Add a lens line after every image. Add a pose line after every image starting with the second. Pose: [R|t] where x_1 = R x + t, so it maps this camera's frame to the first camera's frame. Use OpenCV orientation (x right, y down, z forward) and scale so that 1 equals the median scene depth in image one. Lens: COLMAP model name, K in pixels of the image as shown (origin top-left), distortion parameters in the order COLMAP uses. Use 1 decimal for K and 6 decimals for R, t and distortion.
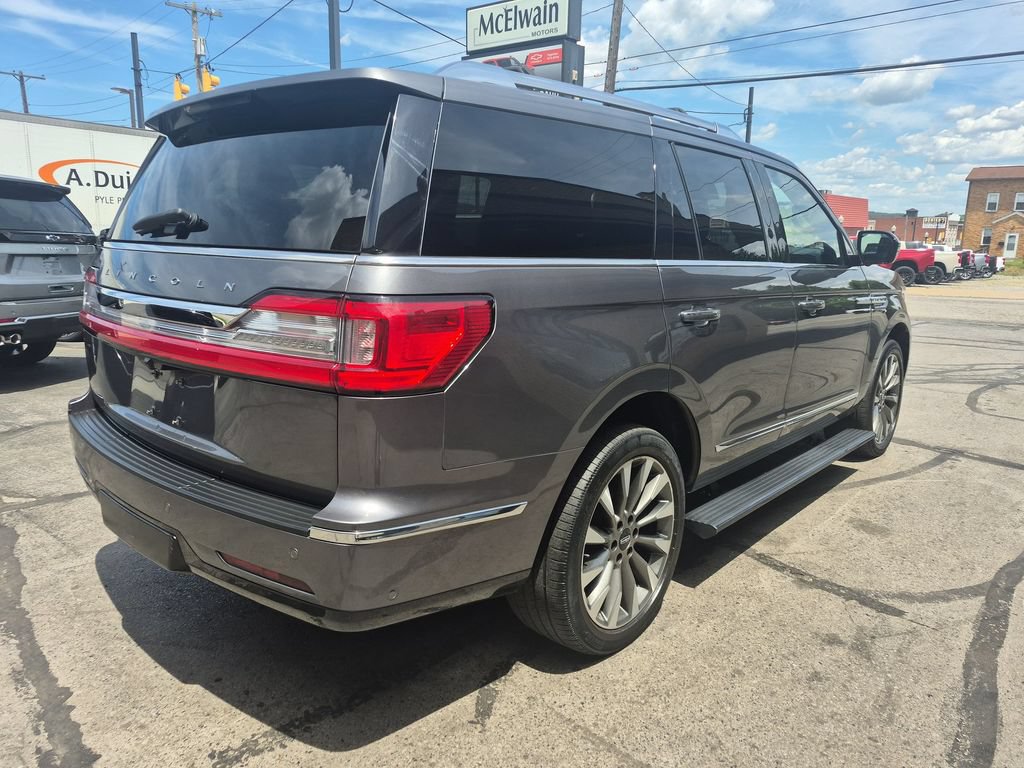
lens RADIAL K [[711.5, 0, 497.6], [0, 711.5, 372.6], [0, 0, 1]] dist [0.053940, -0.043035]
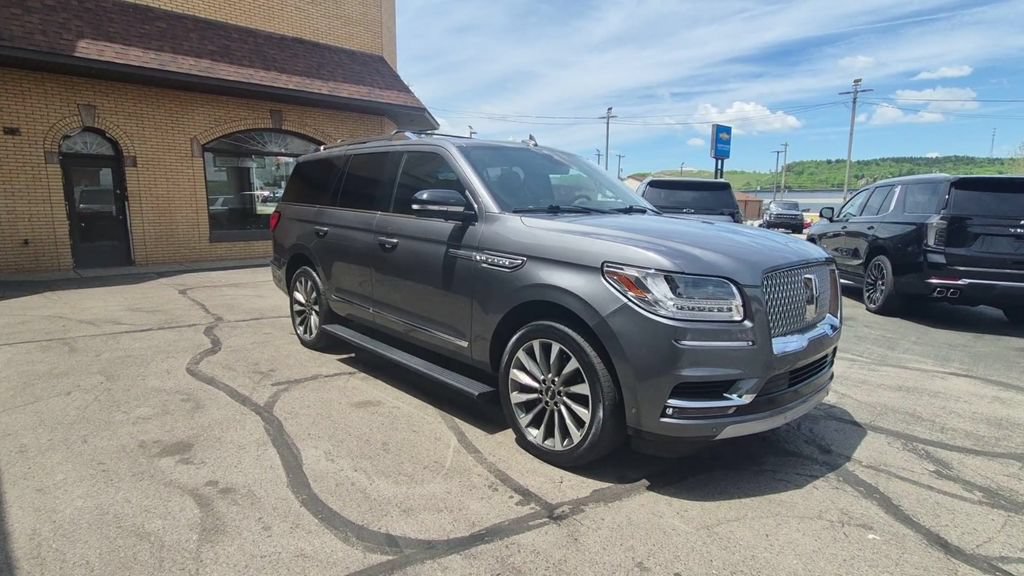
lens RADIAL K [[550.9, 0, 512.2], [0, 550.9, 297.0], [0, 0, 1]] dist [0.003316, -0.000348]
pose [[-0.084751, 0.151211, -0.984862, 1.794431], [-0.204811, 0.964668, 0.165735, -0.258768], [0.975126, 0.215756, -0.050787, 1.531797]]
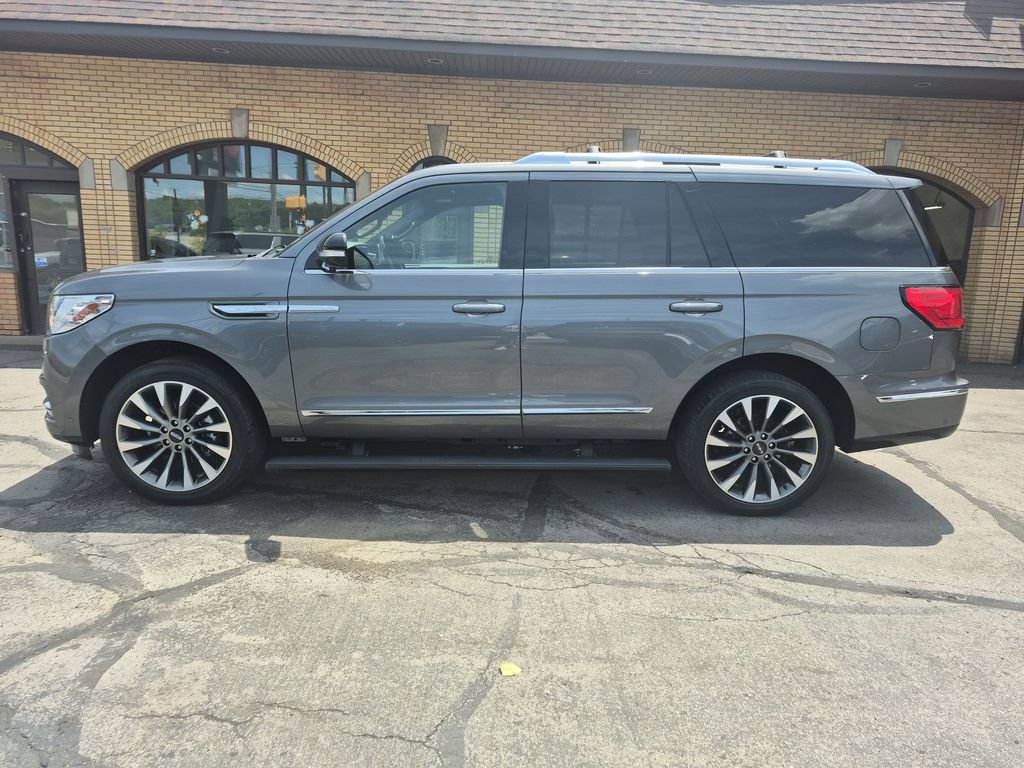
lens RADIAL K [[707.8, 0, 520.9], [0, 707.8, 390.1], [0, 0, 1]] dist [0.058947, -0.045596]
pose [[-0.677610, -0.172263, 0.714962, -0.933834], [0.102275, 0.940659, 0.323574, -0.452458], [-0.728275, 0.292379, -0.619782, 2.326675]]
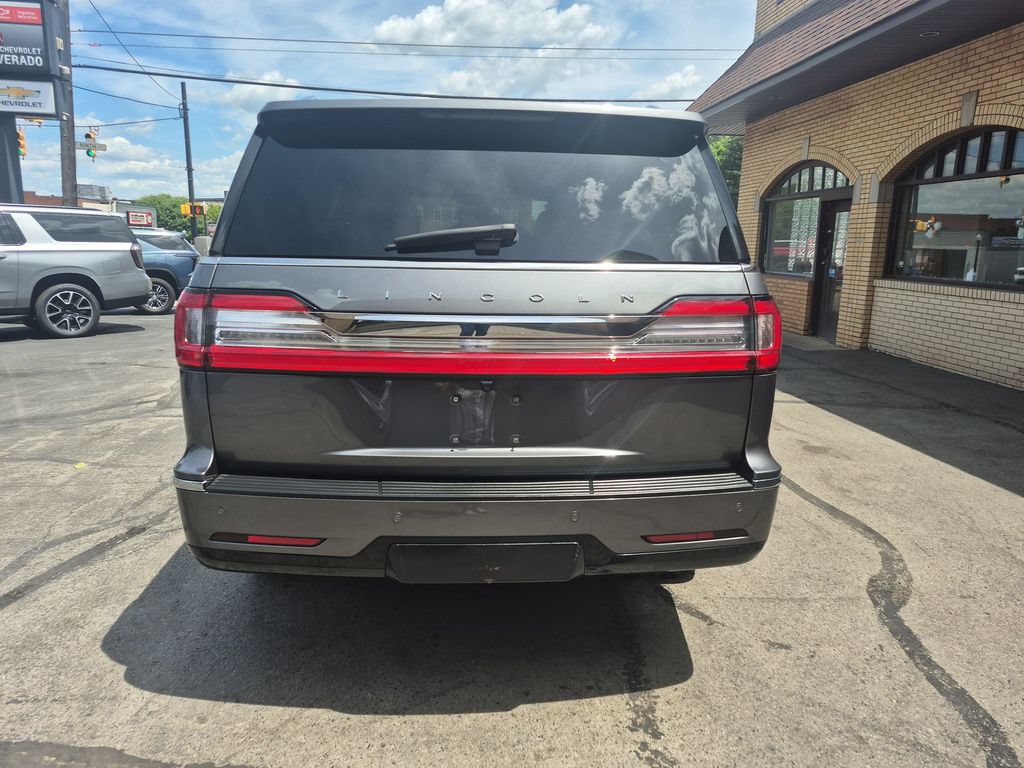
lens RADIAL K [[711.5, 0, 508.2], [0, 711.5, 379.3], [0, 0, 1]] dist [0.053940, -0.043035]
pose [[0.702577, -0.134571, 0.698767, -0.802635], [0.127566, 0.989867, 0.062371, -0.054845], [-0.700080, 0.045318, 0.712625, 0.221339]]
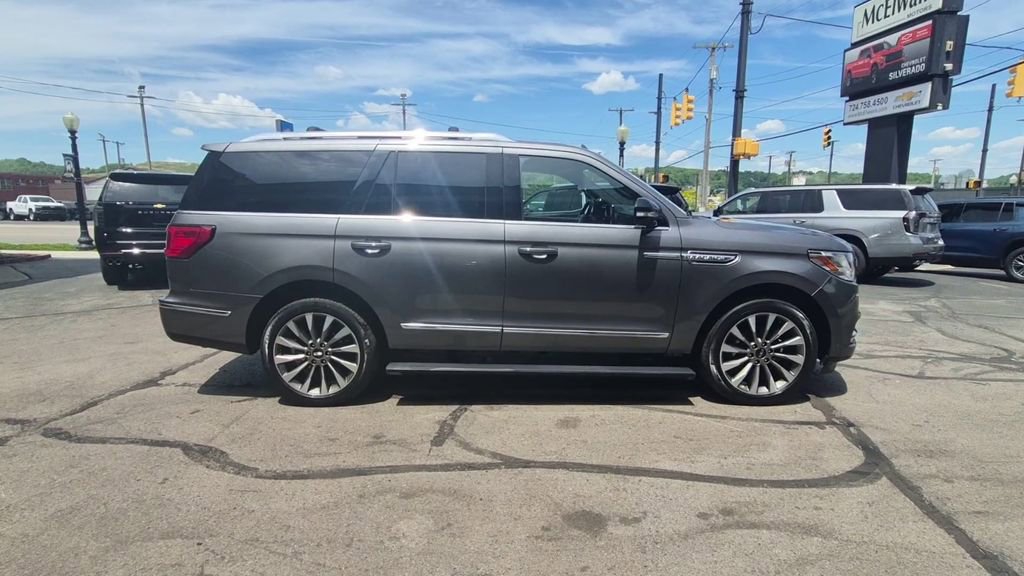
lens RADIAL K [[550.9, 0, 508.0], [0, 550.9, 297.3], [0, 0, 1]] dist [0.003316, -0.000348]
pose [[0.680741, 0.110685, -0.724113, 1.364830], [-0.132505, 0.990818, 0.026884, -0.029606], [0.720440, 0.077647, 0.689157, 0.251530]]
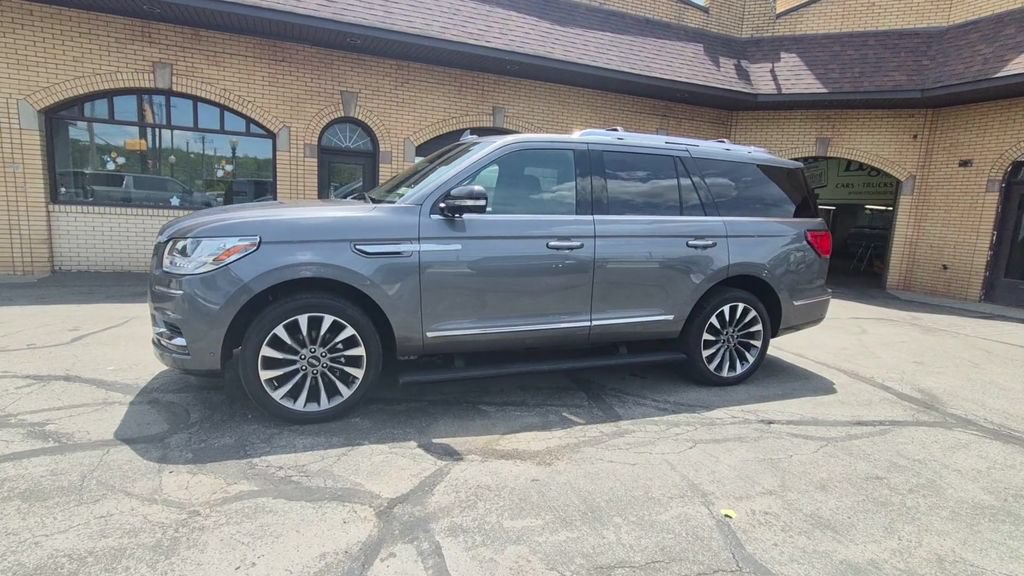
lens RADIAL K [[550.9, 0, 512.1], [0, 550.9, 291.6], [0, 0, 1]] dist [0.003316, -0.000348]
pose [[-0.885879, -0.130199, 0.445272, -0.446698], [0.026234, 0.944214, 0.328285, -0.508667], [-0.463175, 0.302502, -0.833044, 2.694498]]
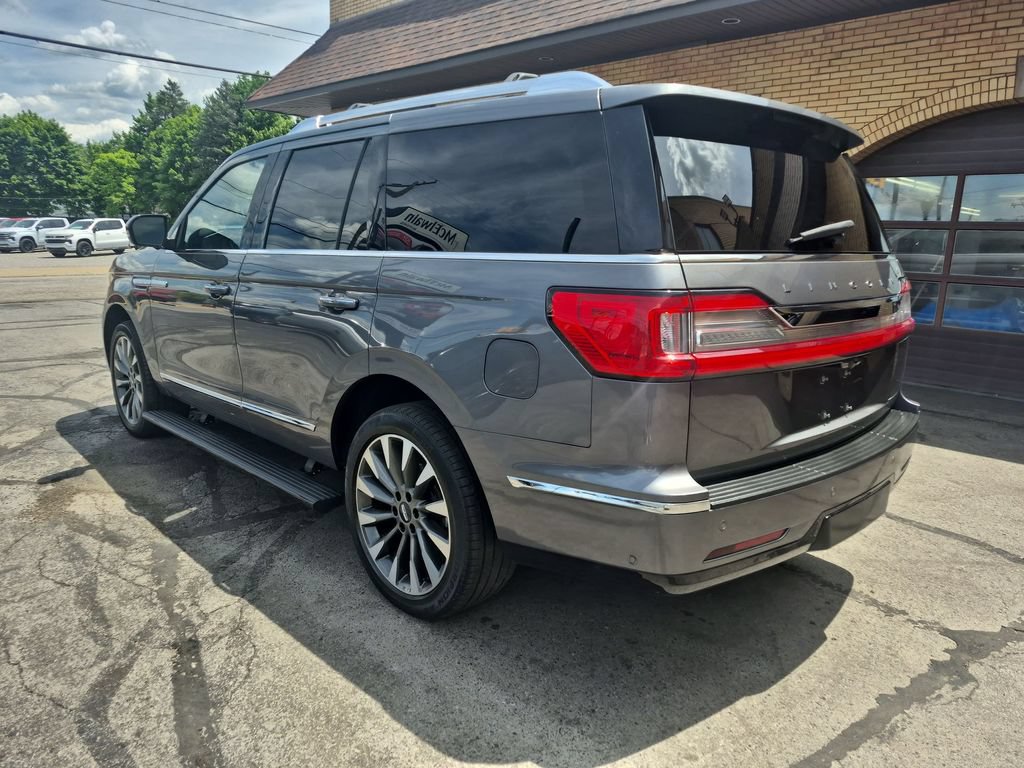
lens RADIAL K [[711.5, 0, 504.3], [0, 711.5, 384.5], [0, 0, 1]] dist [0.053940, -0.043035]
pose [[0.077565, -0.213075, 0.973952, -1.145542], [0.163422, 0.966399, 0.198408, -0.204449], [-0.983502, 0.143776, 0.109780, 1.006372]]
